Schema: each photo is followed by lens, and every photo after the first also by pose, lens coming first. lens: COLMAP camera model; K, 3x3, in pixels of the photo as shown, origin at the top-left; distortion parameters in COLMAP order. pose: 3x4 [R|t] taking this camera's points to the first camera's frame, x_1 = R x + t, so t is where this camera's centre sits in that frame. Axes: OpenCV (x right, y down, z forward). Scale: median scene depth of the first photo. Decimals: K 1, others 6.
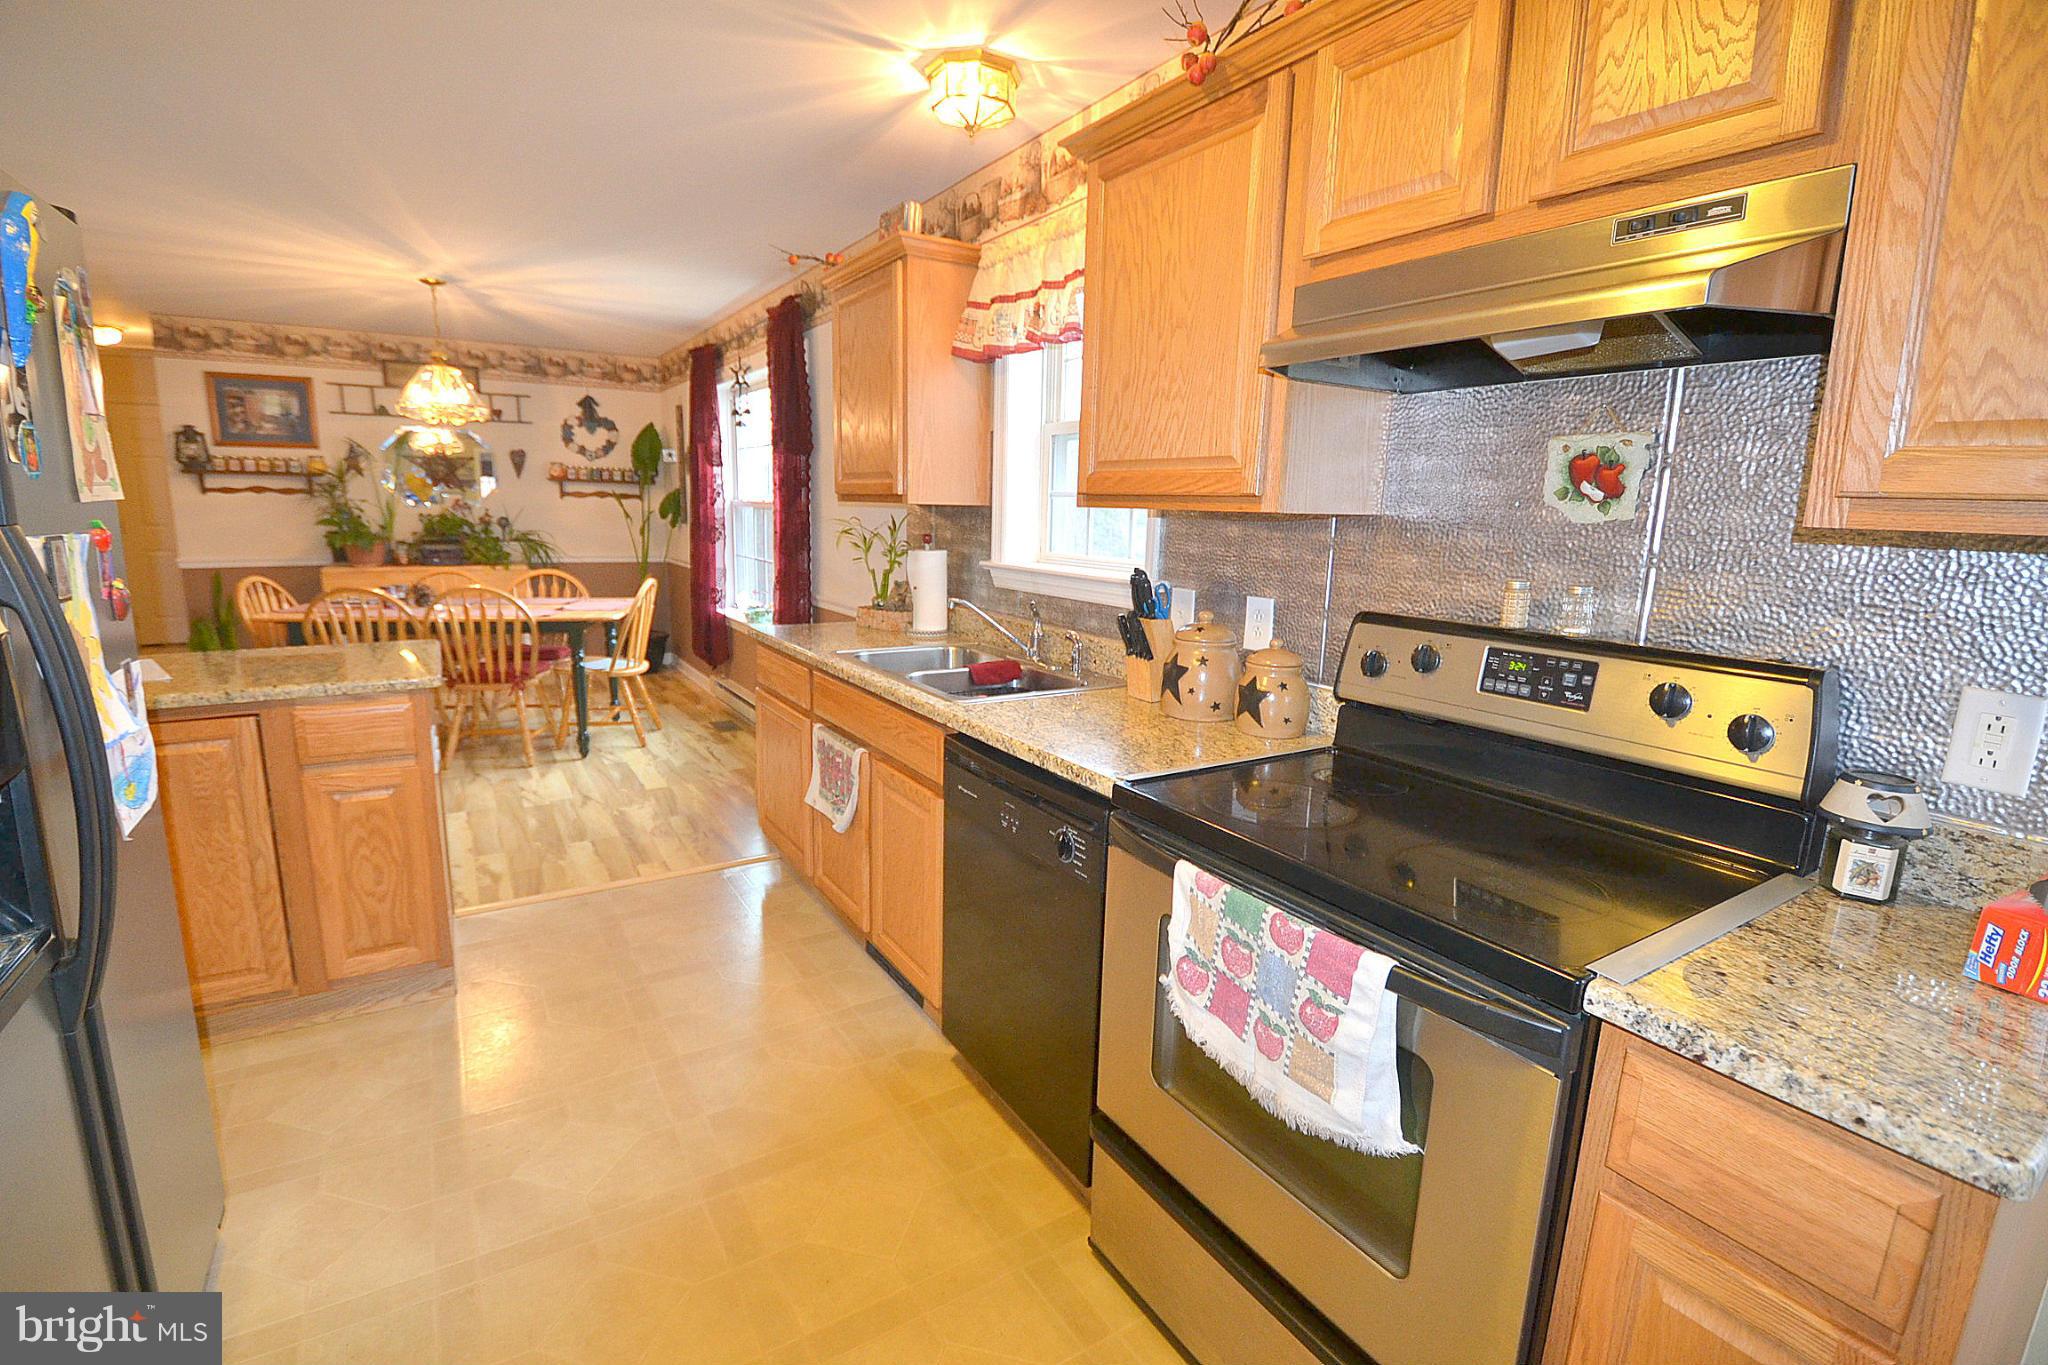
lens RADIAL K [[912.0, 0, 1010.2], [0, 912.0, 677.9], [0, 0, 1]] dist [0.015606, -0.024194]
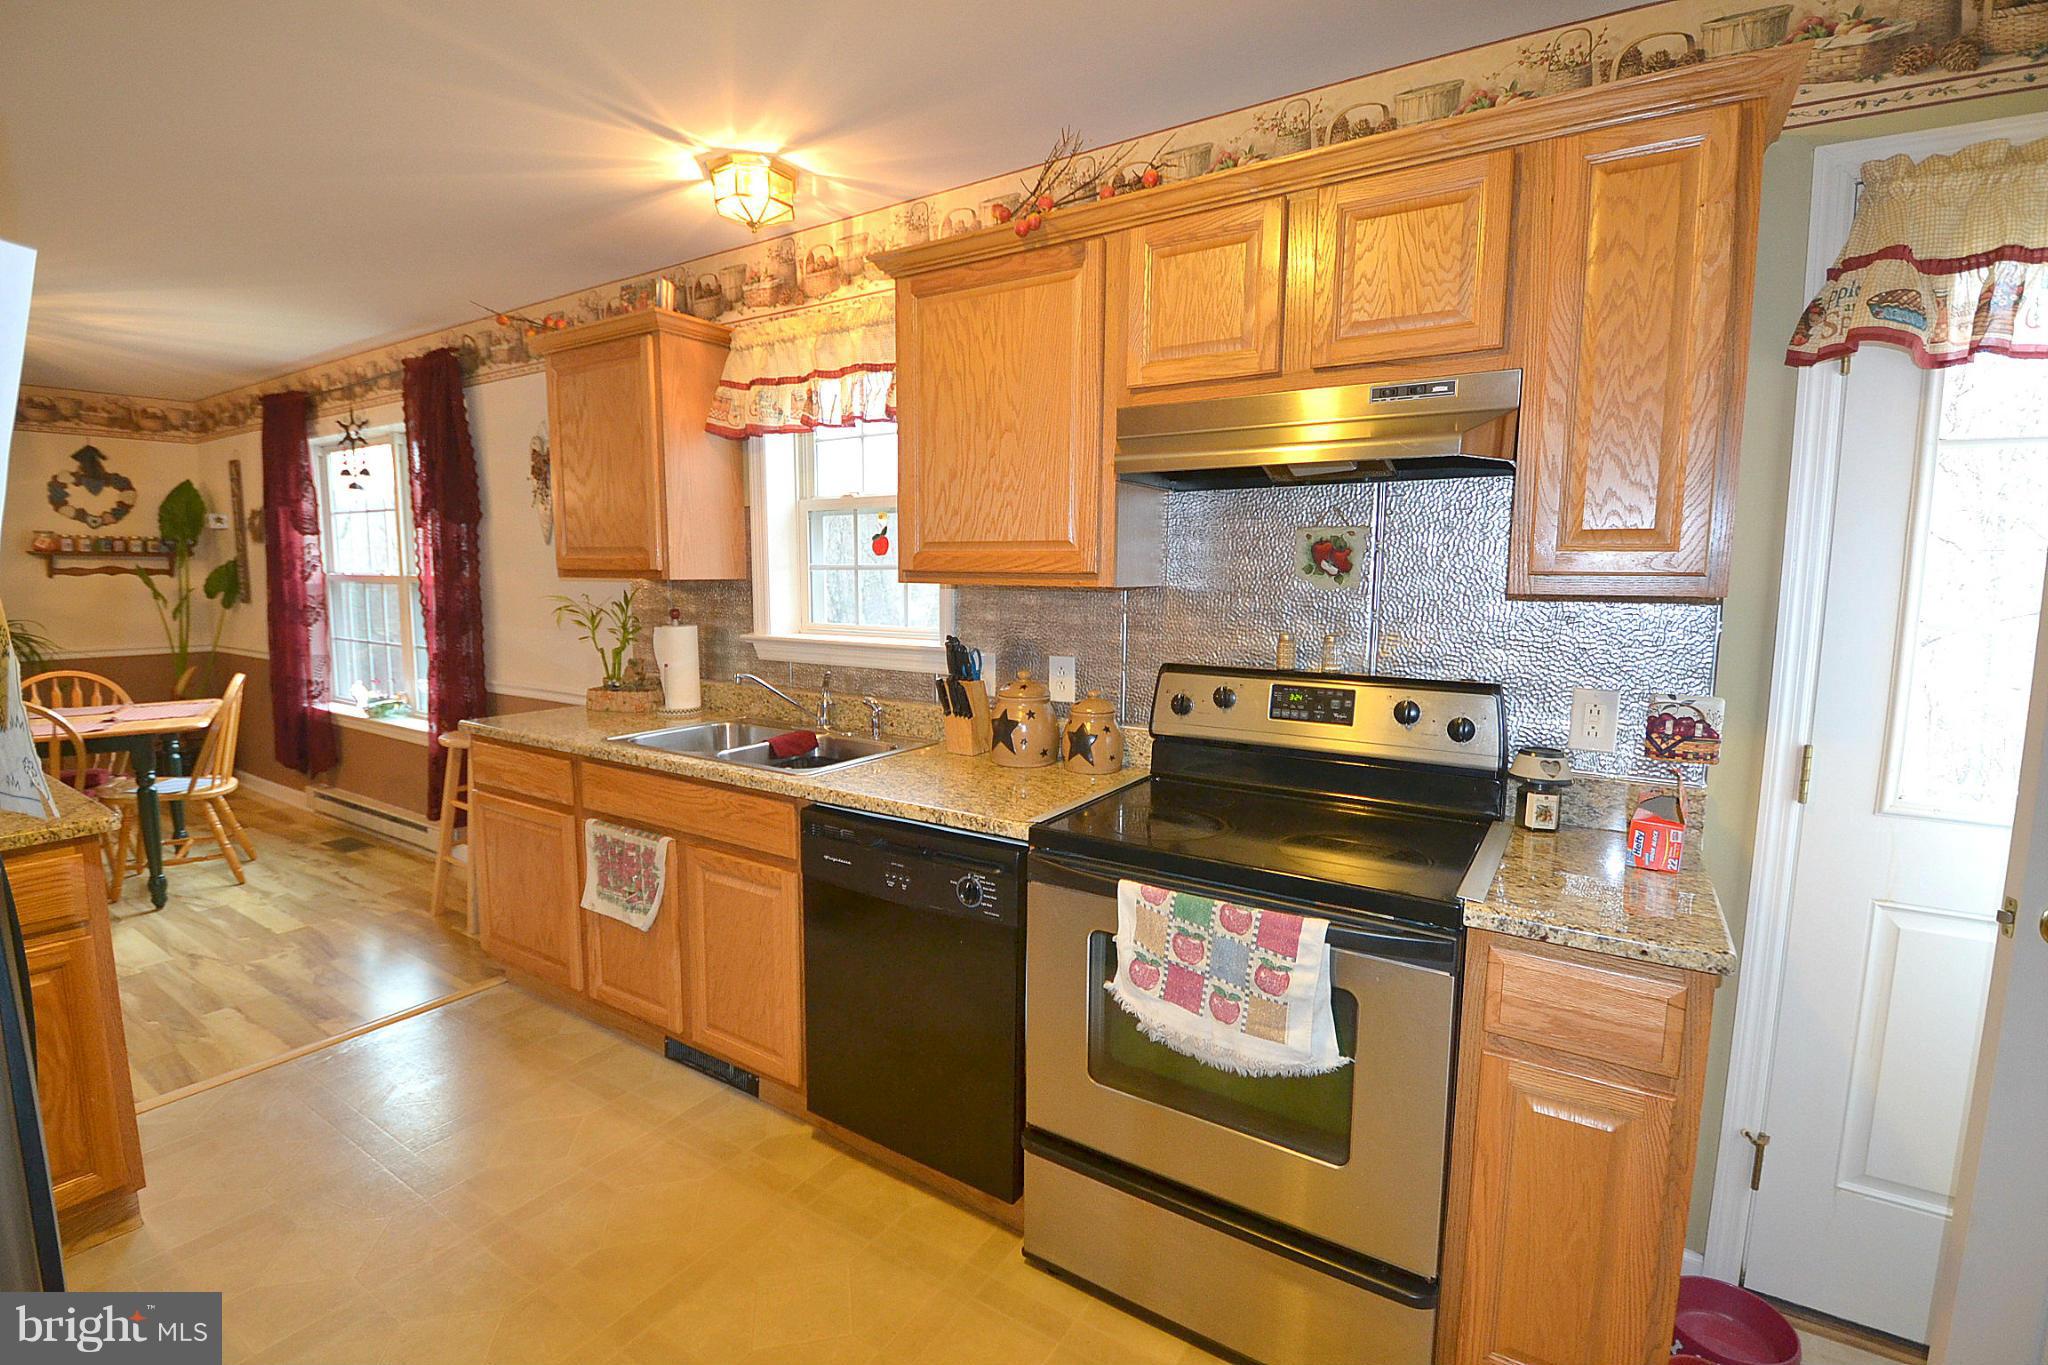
lens RADIAL K [[912.0, 0, 1010.2], [0, 912.0, 677.9], [0, 0, 1]] dist [0.015606, -0.024194]
pose [[0.906195, -0.067345, 0.417464, -0.224266], [0.093494, 0.994713, -0.042482, -0.013873], [-0.412396, 0.077528, 0.907700, -0.024899]]
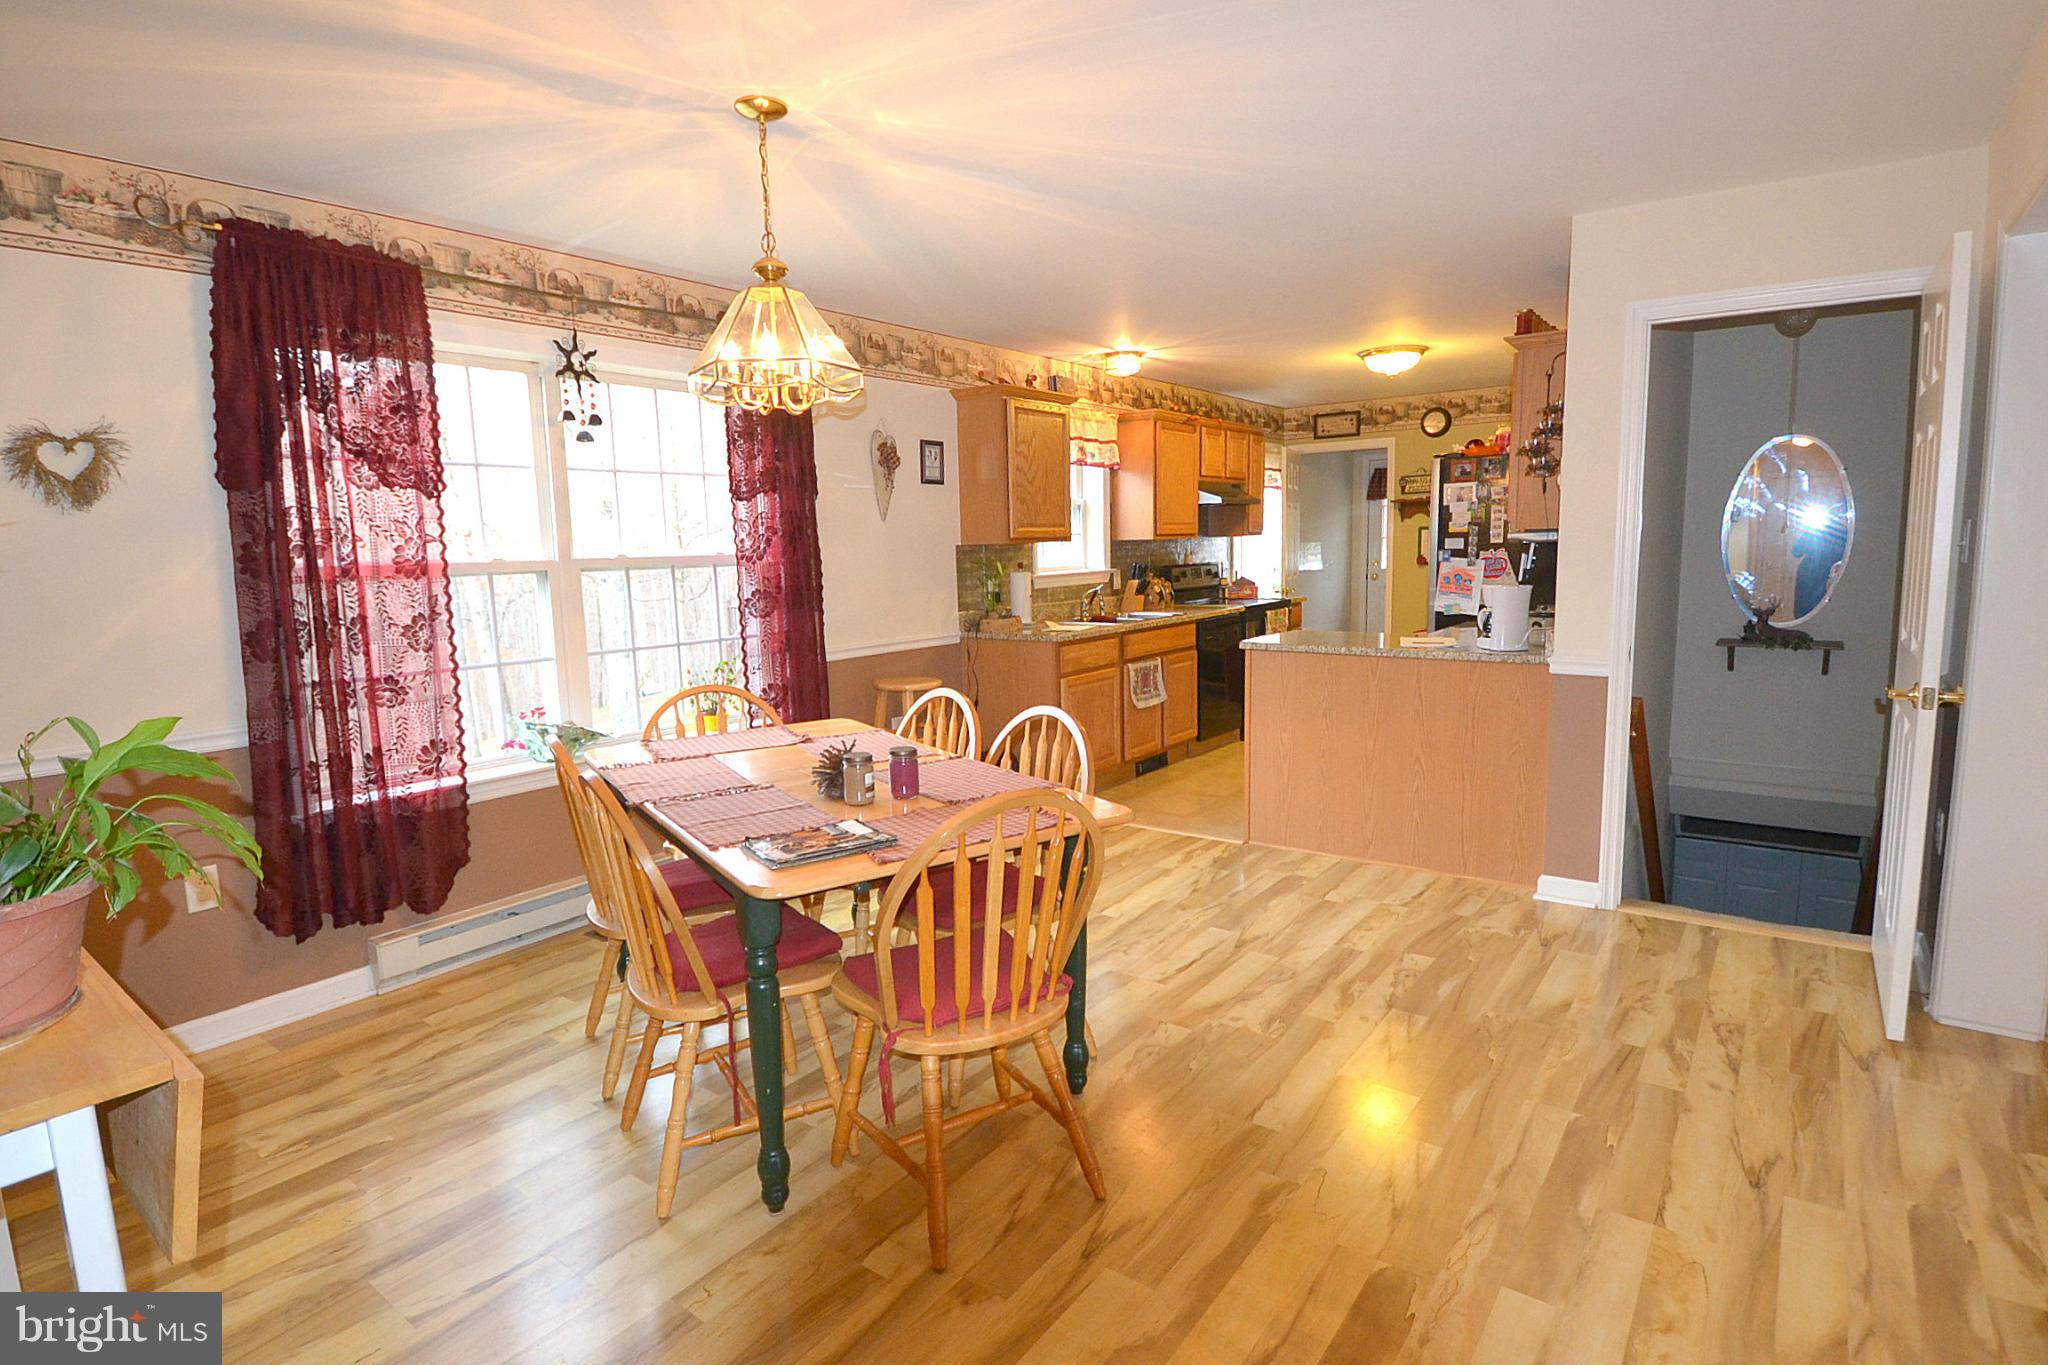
lens RADIAL K [[1022.0, 0, 997.9], [0, 1022.0, 689.3], [0, 0, 1]] dist [0.000991, -0.010601]
pose [[-0.346447, -0.146606, 0.926543, -2.194803], [0.194204, 0.955104, 0.223741, -0.441352], [-0.917747, 0.257453, -0.302421, 2.050840]]
